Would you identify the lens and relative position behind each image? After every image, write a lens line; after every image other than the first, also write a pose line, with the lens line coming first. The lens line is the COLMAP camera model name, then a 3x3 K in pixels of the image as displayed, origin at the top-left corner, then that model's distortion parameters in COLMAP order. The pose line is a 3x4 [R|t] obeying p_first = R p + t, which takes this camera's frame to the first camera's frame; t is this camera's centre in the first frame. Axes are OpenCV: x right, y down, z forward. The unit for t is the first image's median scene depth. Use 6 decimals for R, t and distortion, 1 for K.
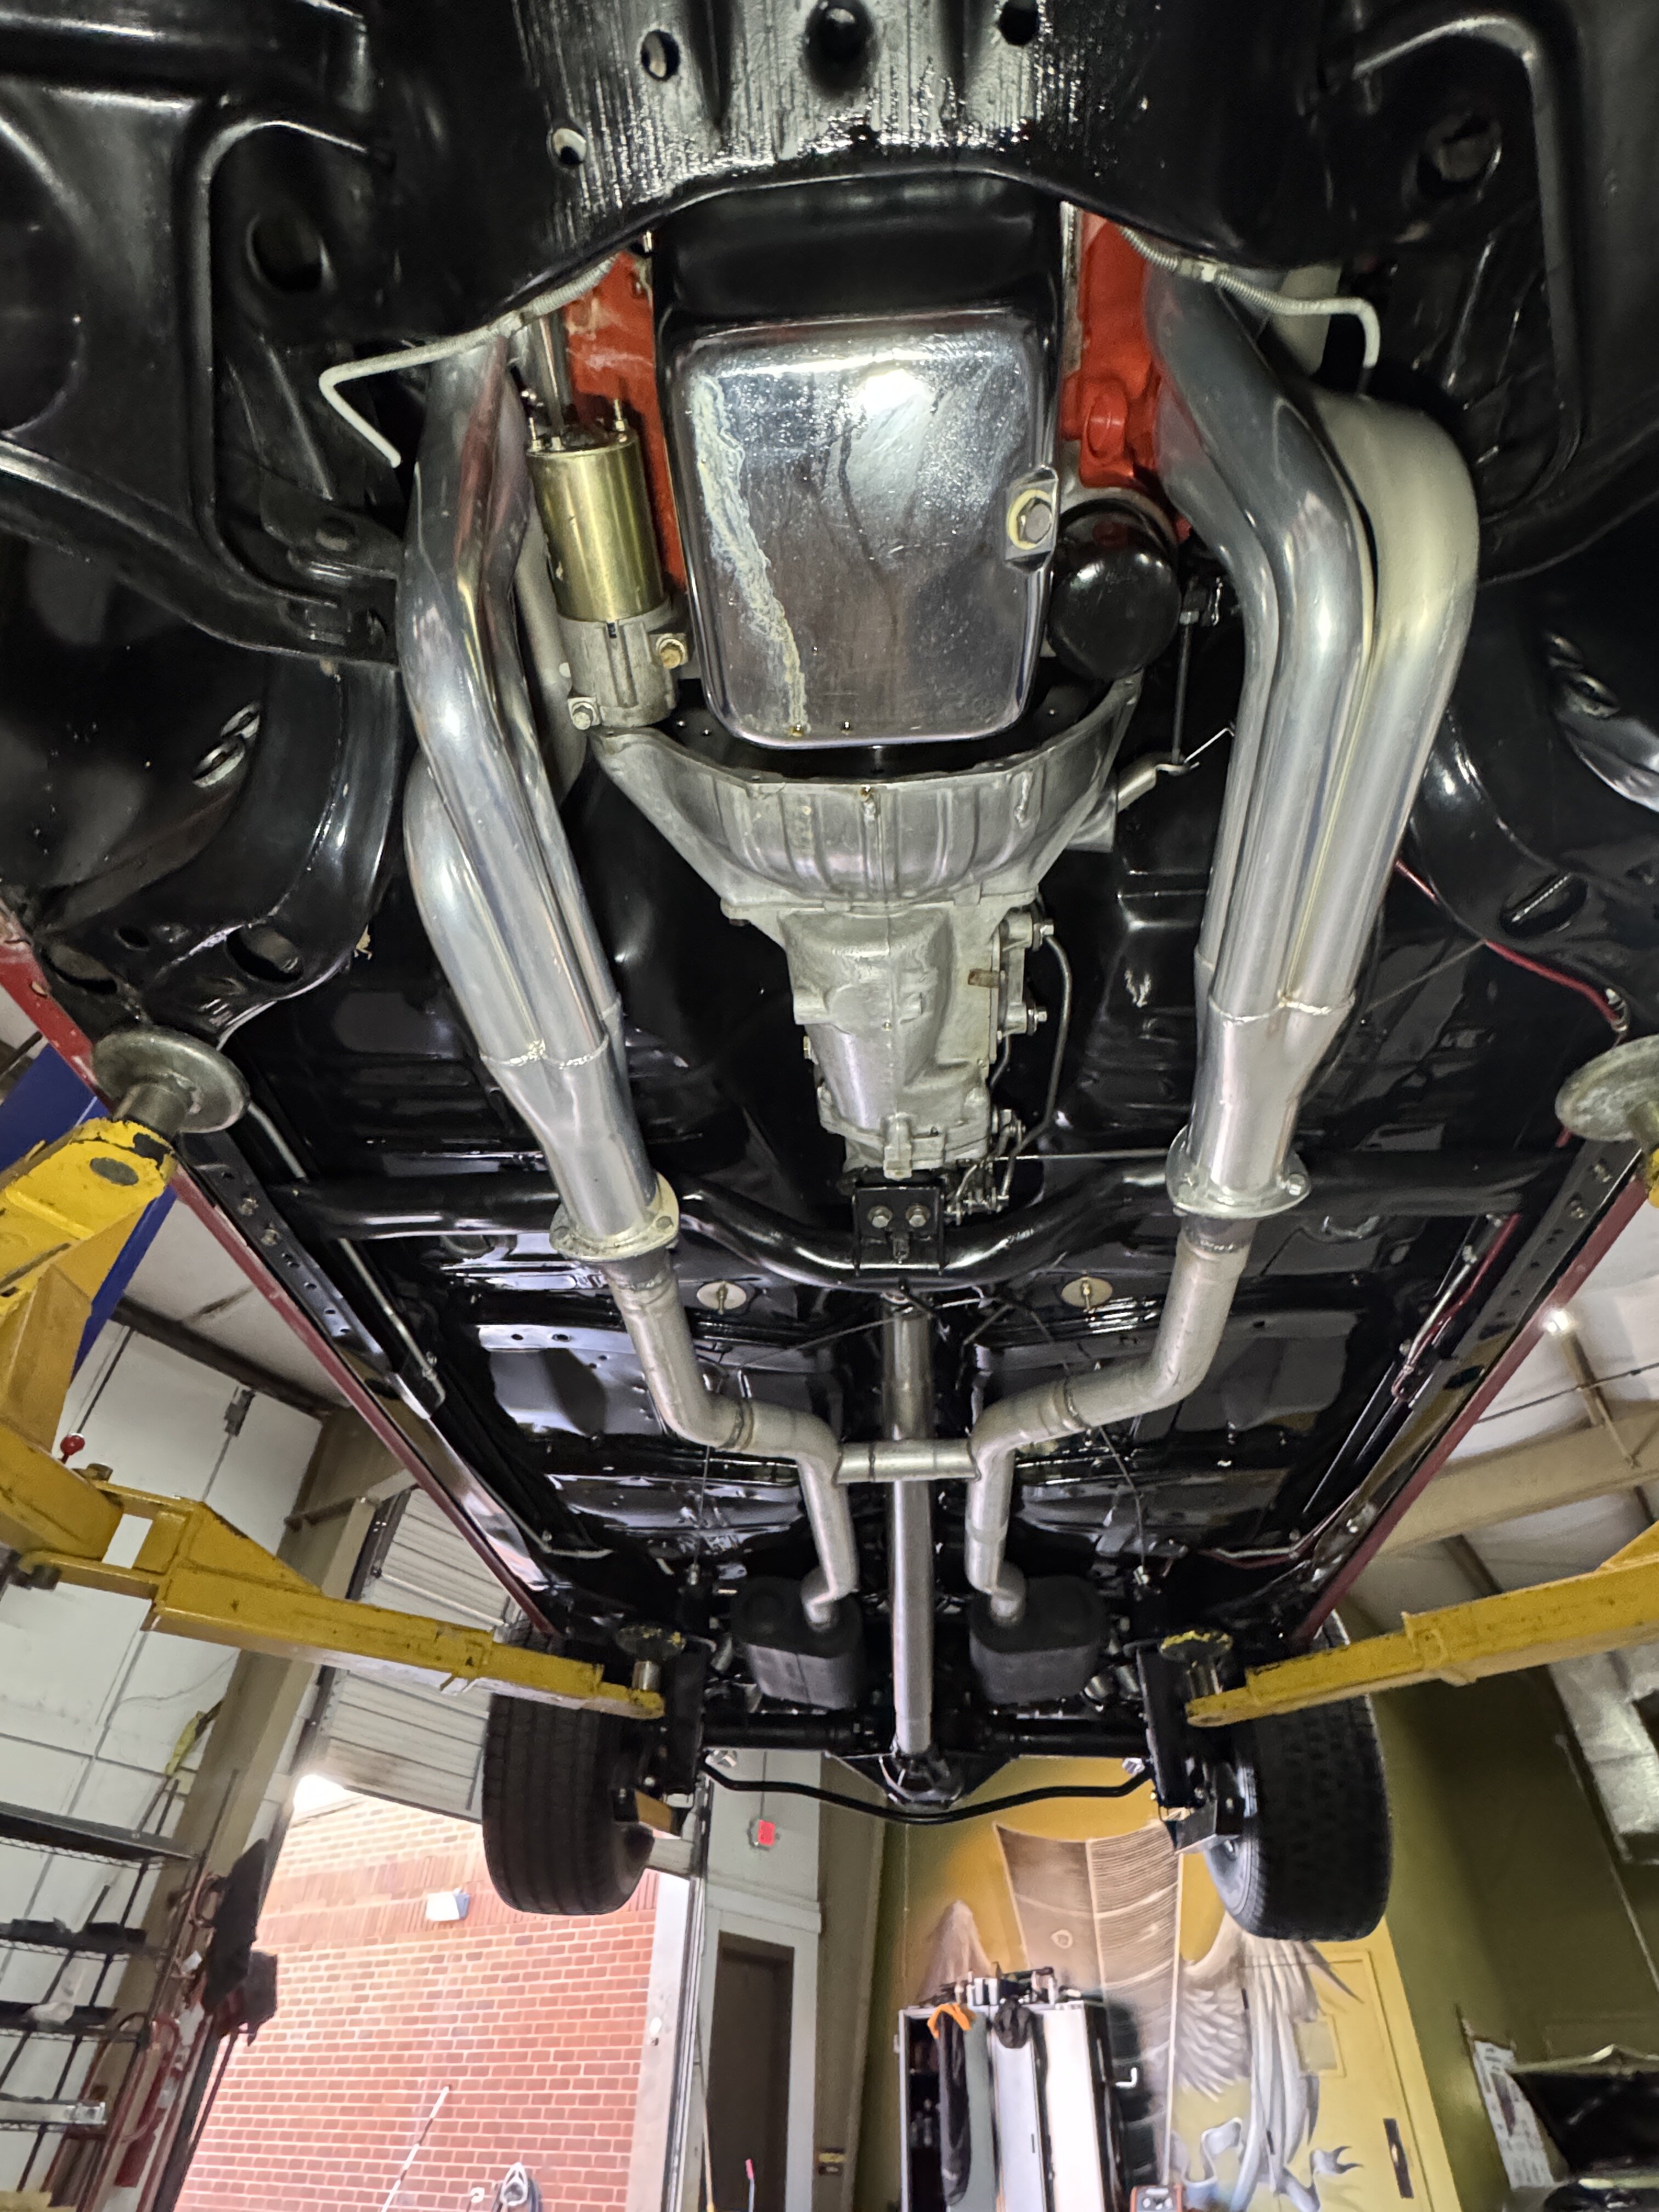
lens RADIAL K [[1097.8, 0, 833.2], [0, 1097.8, 1111.4], [0, 0, 1]] dist [0.005511, -0.002653]
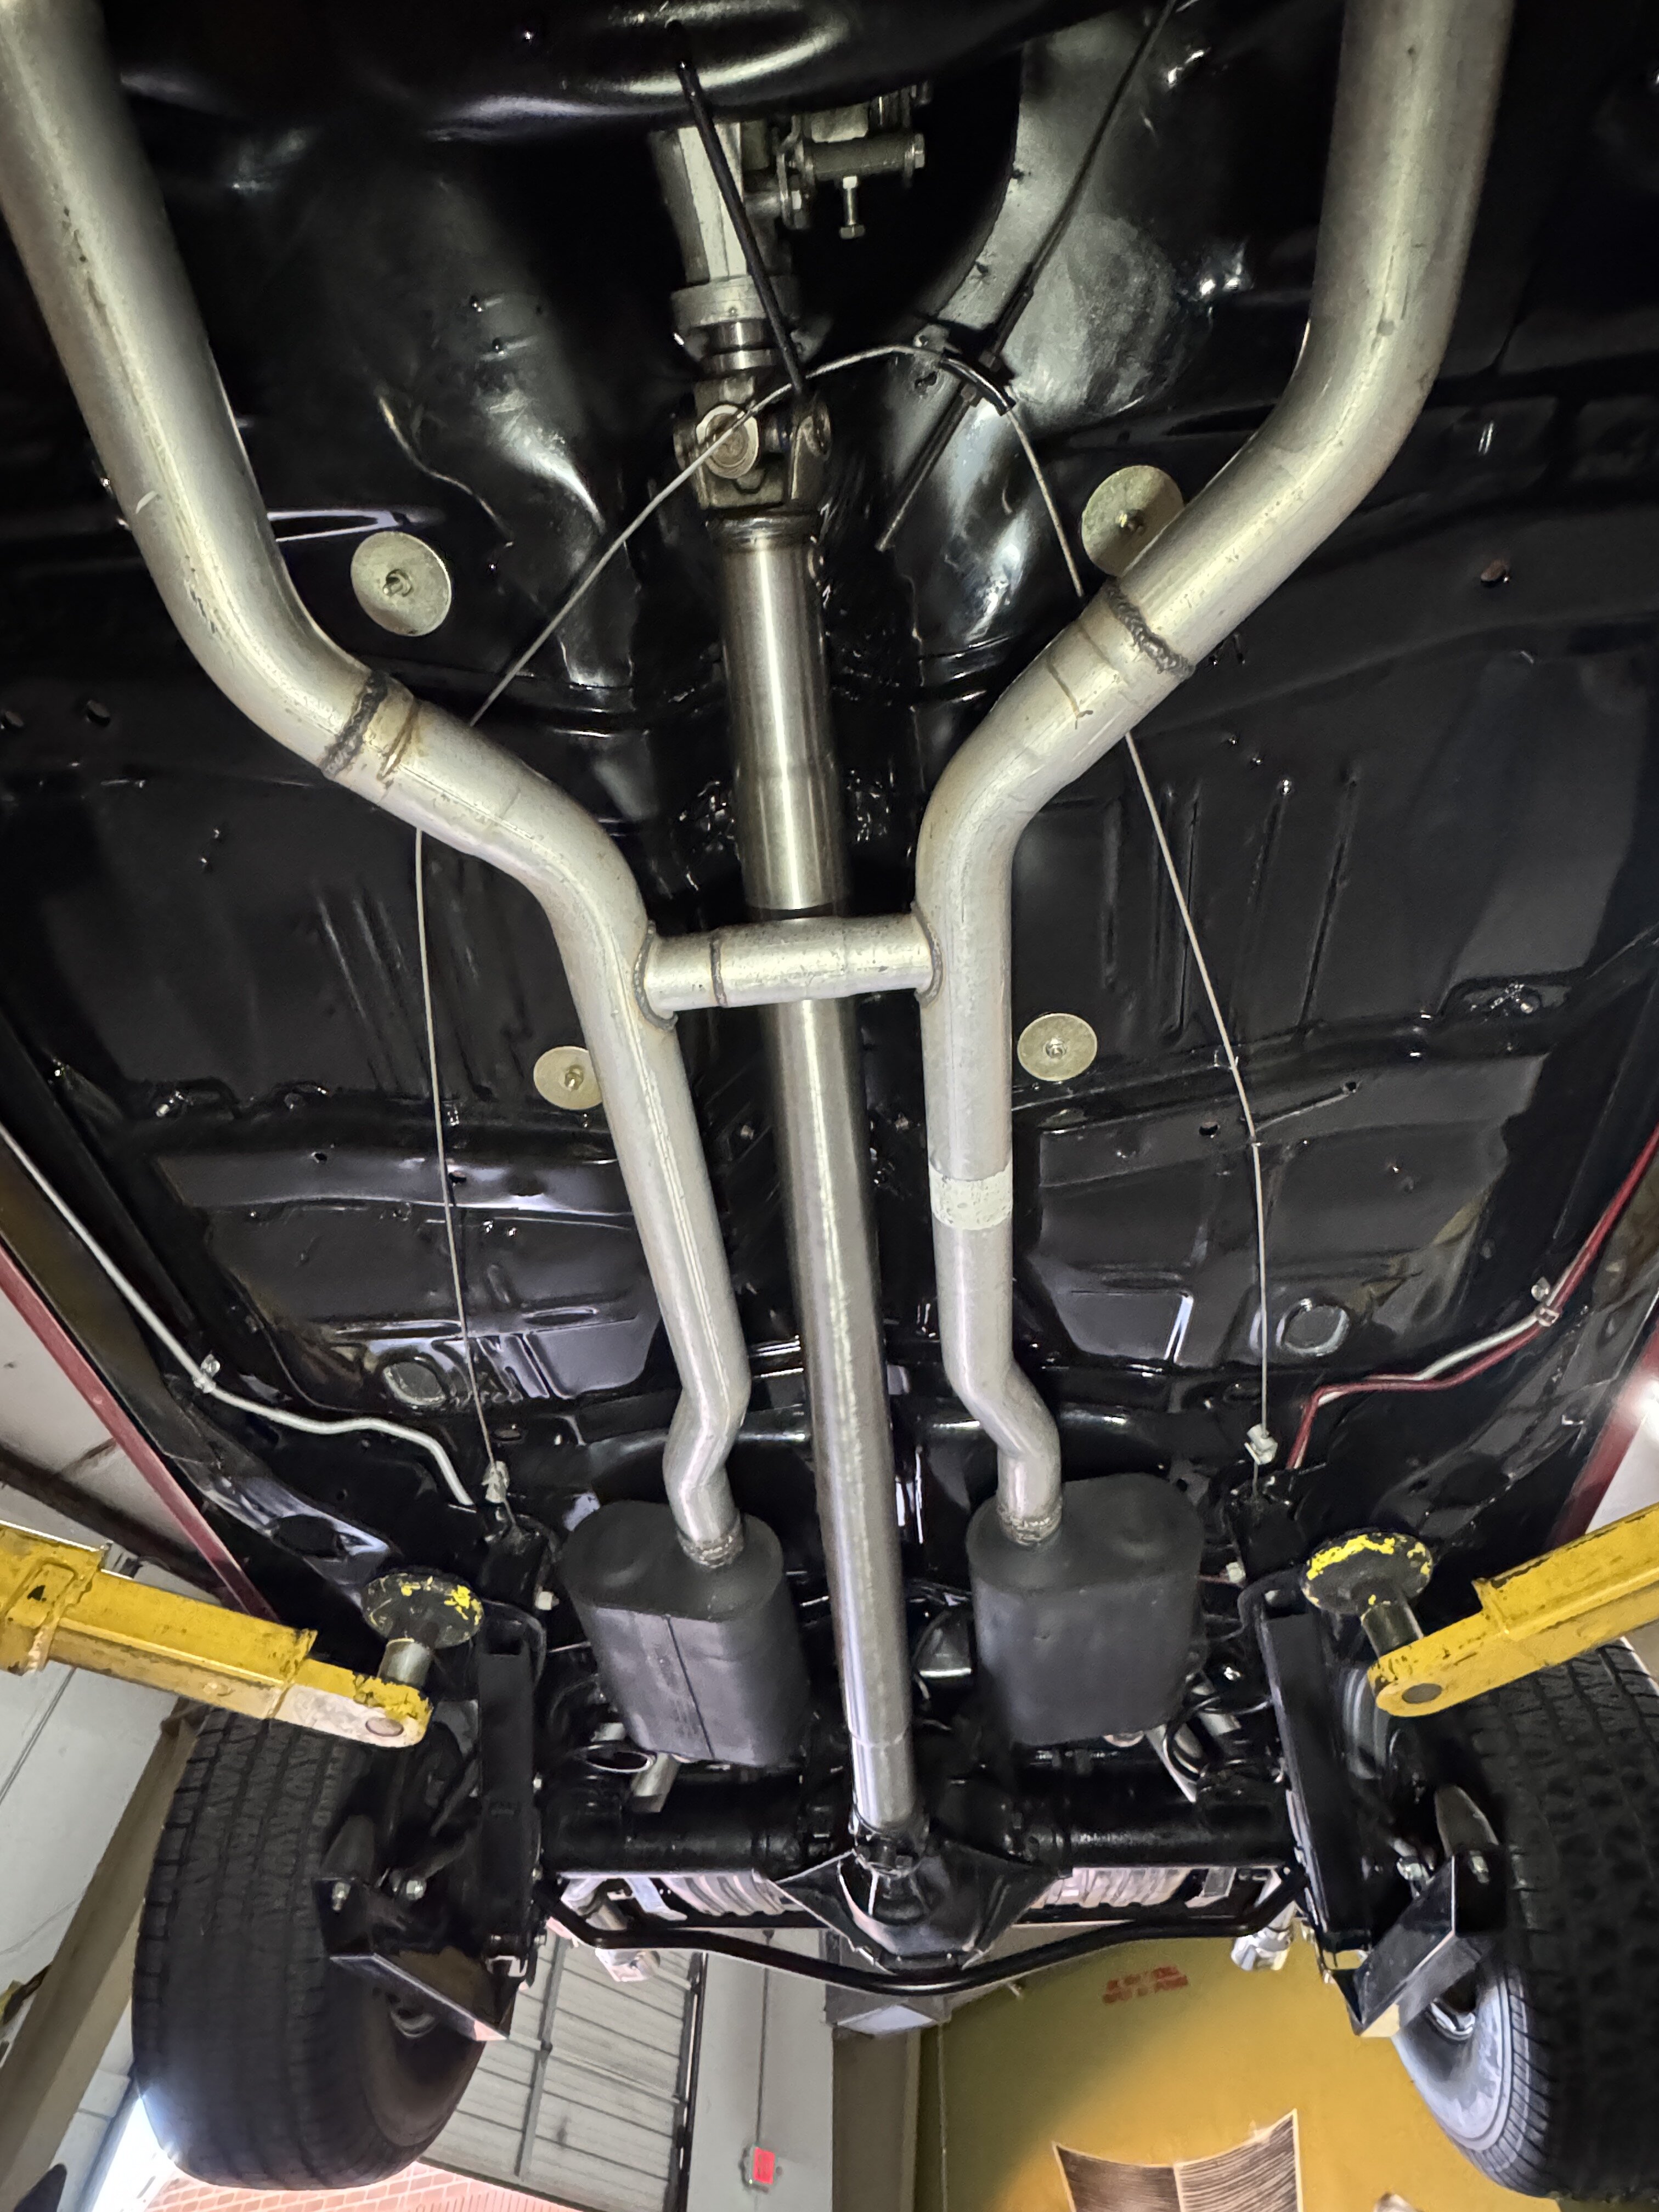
lens RADIAL K [[1097.8, 0, 836.1], [0, 1097.8, 1107.9], [0, 0, 1]] dist [0.005511, -0.002653]
pose [[0.999562, -0.029582, -0.000672, 0.020663], [0.028861, 0.979733, -0.198218, 0.118406], [0.006522, 0.198111, 0.980158, 0.131234]]
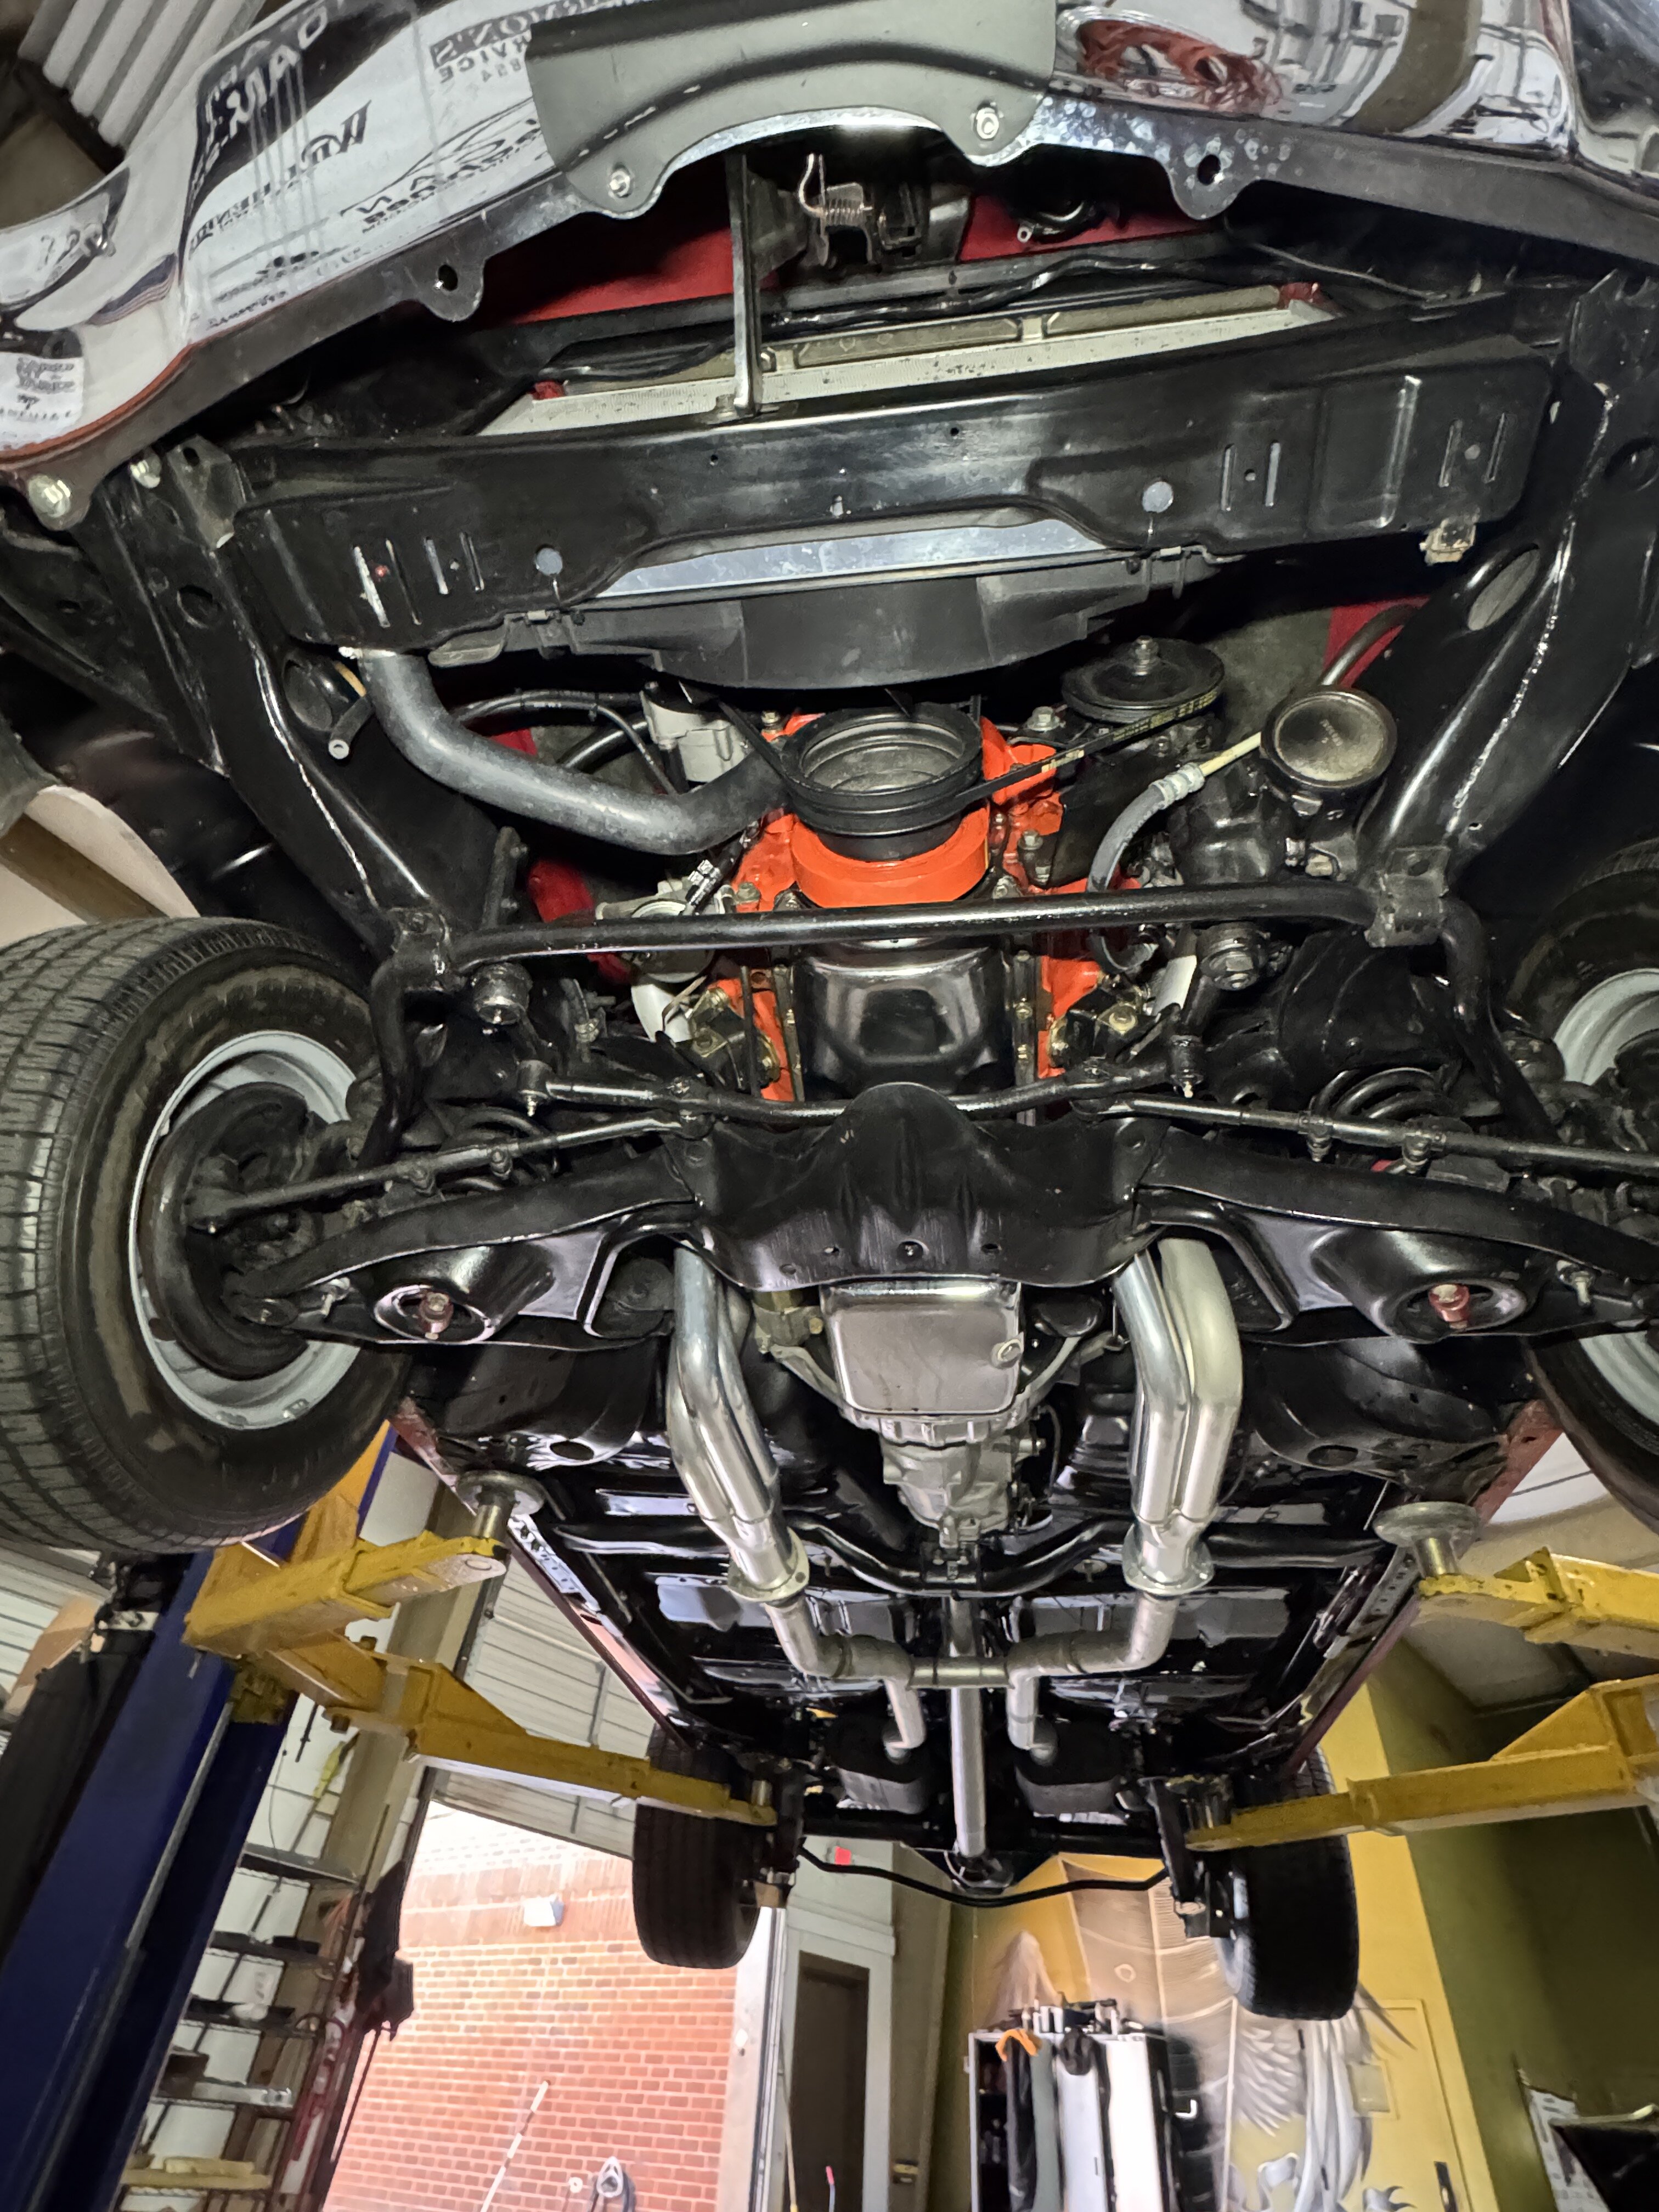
lens RADIAL K [[1097.8, 0, 830.4], [0, 1097.8, 1116.9], [0, 0, 1]] dist [0.005511, -0.002653]
pose [[0.997906, -0.004726, -0.064511, -0.000935], [0.004670, 0.999989, -0.001013, -0.093993], [0.064515, 0.000709, 0.997916, -0.096201]]
